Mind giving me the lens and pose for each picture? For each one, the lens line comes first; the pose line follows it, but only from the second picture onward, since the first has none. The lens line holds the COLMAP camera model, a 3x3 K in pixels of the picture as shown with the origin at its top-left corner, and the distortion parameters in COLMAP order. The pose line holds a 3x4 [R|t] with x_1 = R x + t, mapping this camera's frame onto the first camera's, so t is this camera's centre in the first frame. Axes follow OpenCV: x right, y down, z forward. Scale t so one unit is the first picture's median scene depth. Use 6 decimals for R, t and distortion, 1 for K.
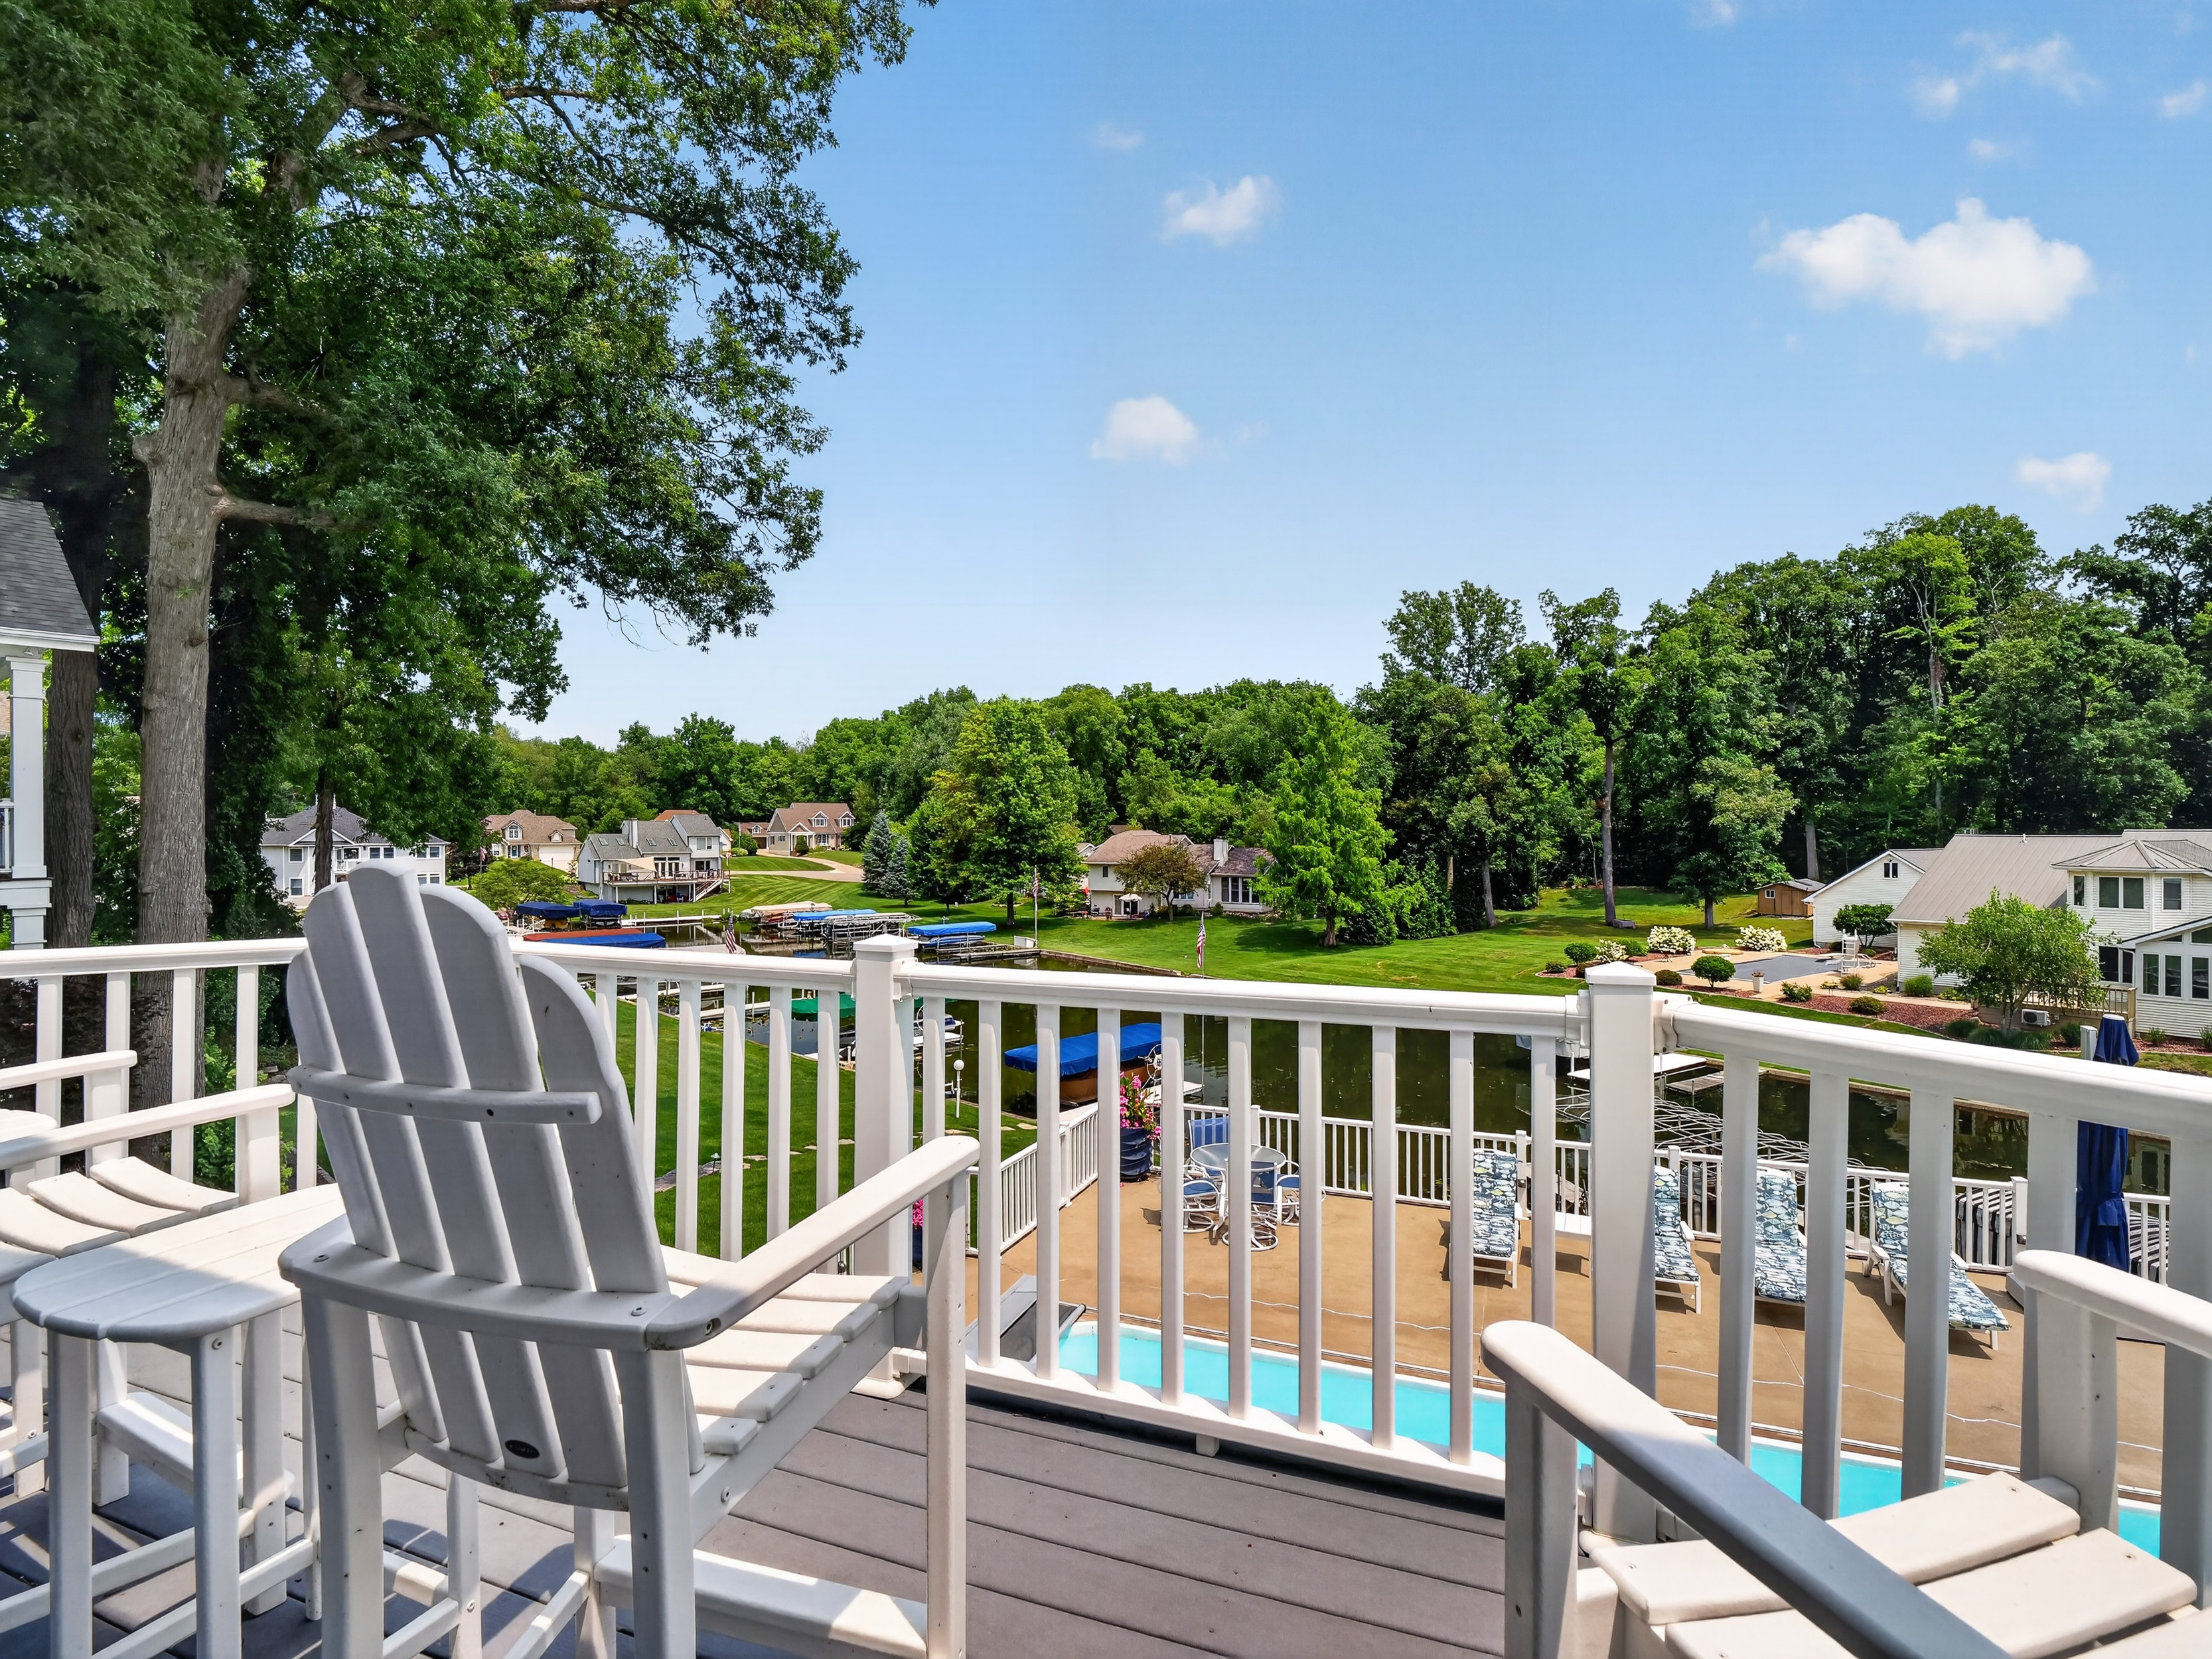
lens RADIAL K [[1078.2, 0, 1088.2], [0, 1078.2, 834.9], [0, 0, 1]] dist [-0.018196, 0.000042]
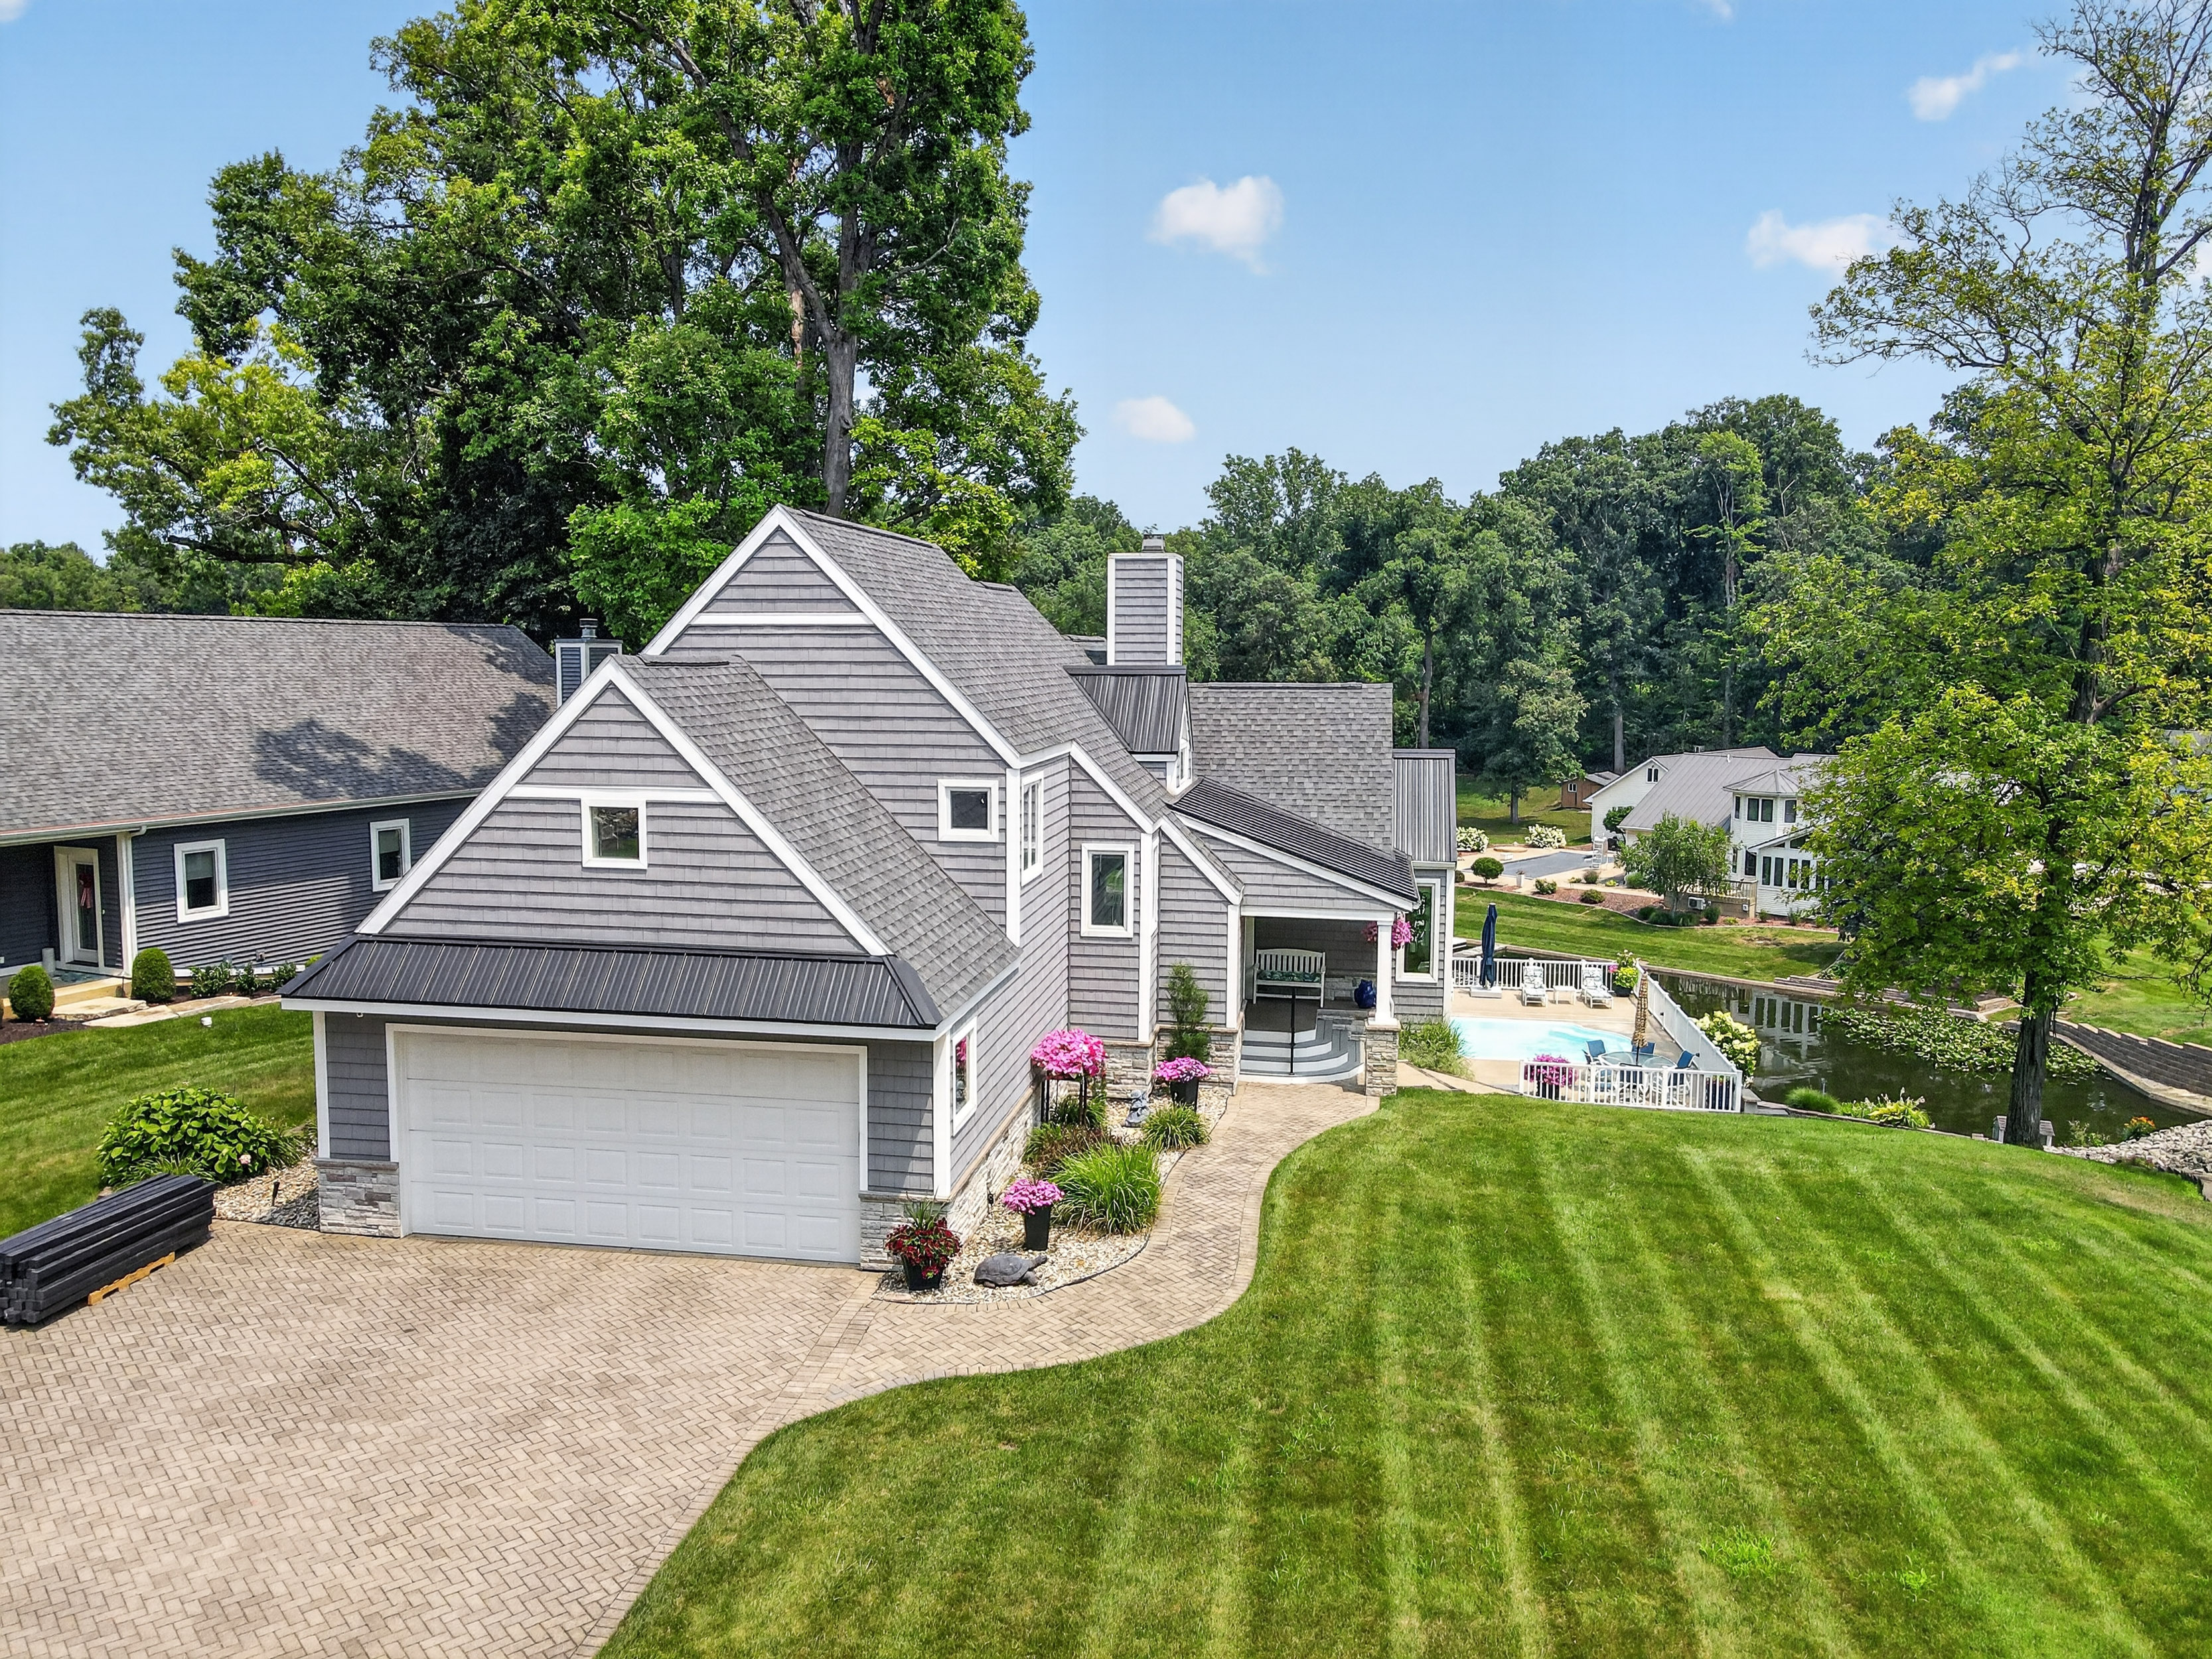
lens RADIAL K [[1619.4, 0, 1099.3], [0, 1619.4, 812.9], [0, 0, 1]] dist [0.009330, 0.019445]
pose [[0.973870, -0.010616, 0.226857, -0.150184], [-0.011423, 0.995352, 0.095619, -0.063596], [-0.226818, -0.095712, 0.969223, -0.395185]]
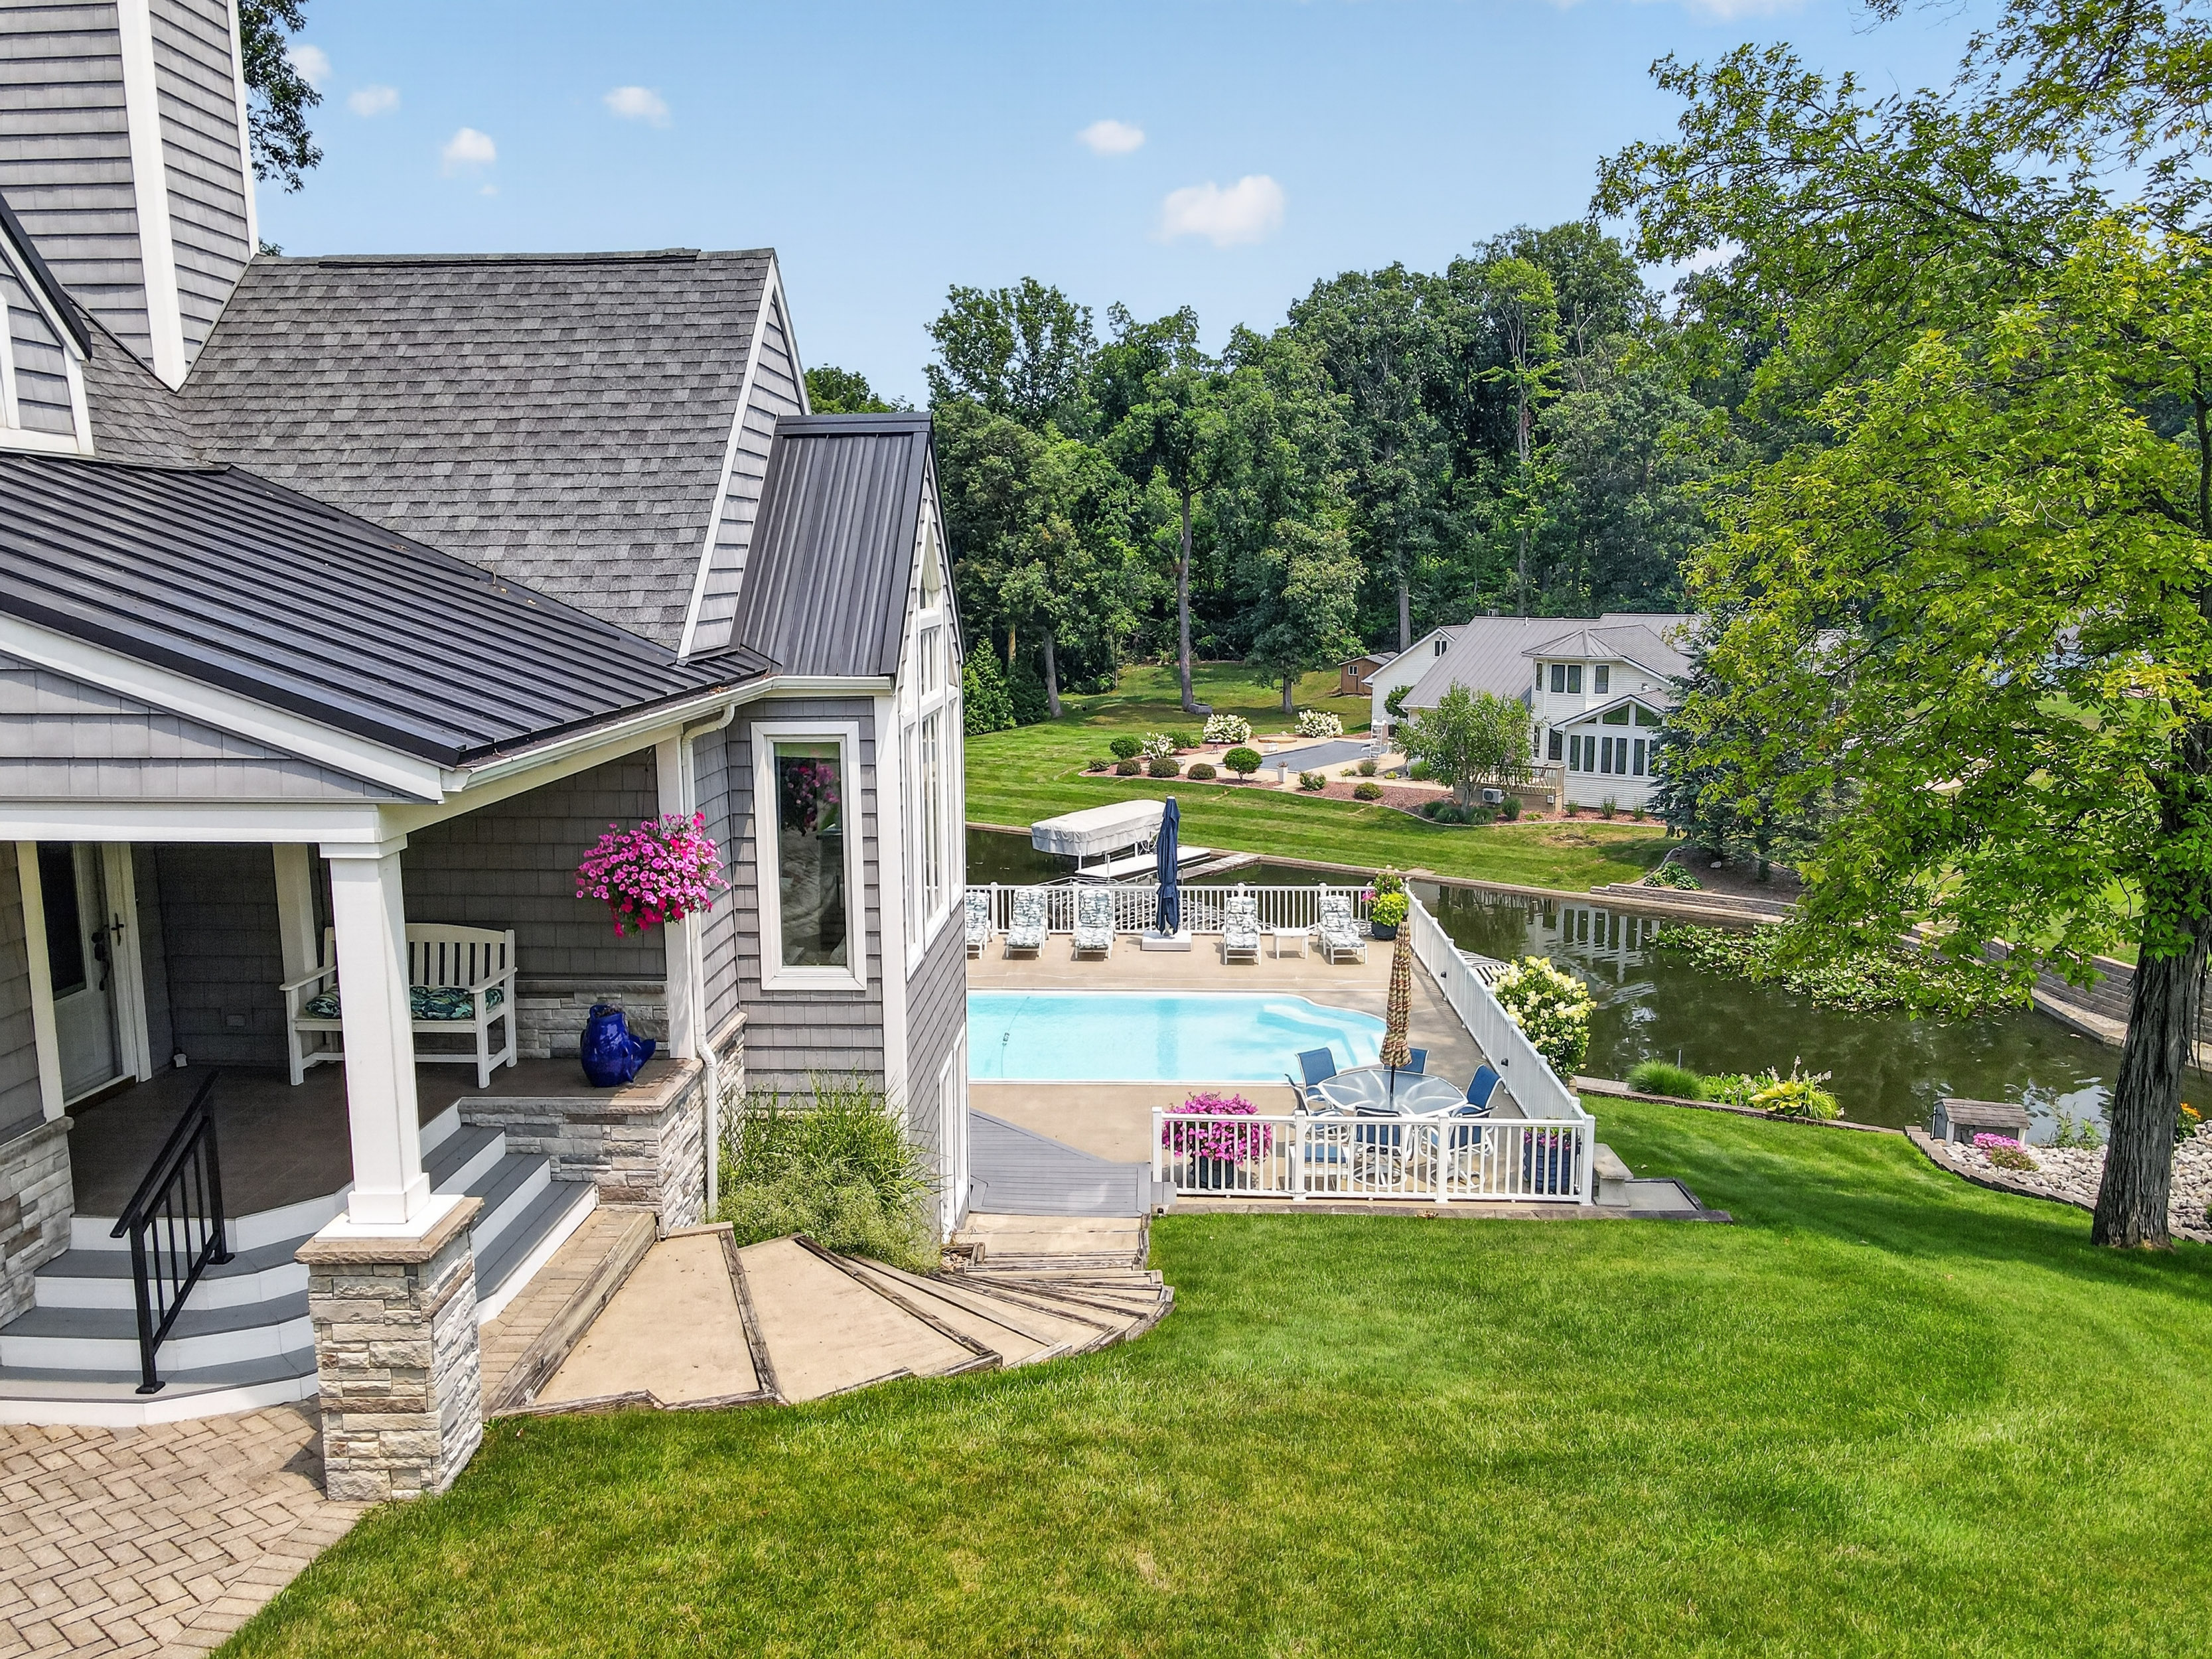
lens RADIAL K [[1619.4, 0, 1091.0], [0, 1619.4, 805.2], [0, 0, 1]] dist [0.009330, 0.019445]
pose [[0.941635, -0.050222, 0.332867, -0.022014], [0.002062, 0.989651, 0.143480, -0.028009], [-0.336628, -0.134419, 0.931994, -0.199880]]
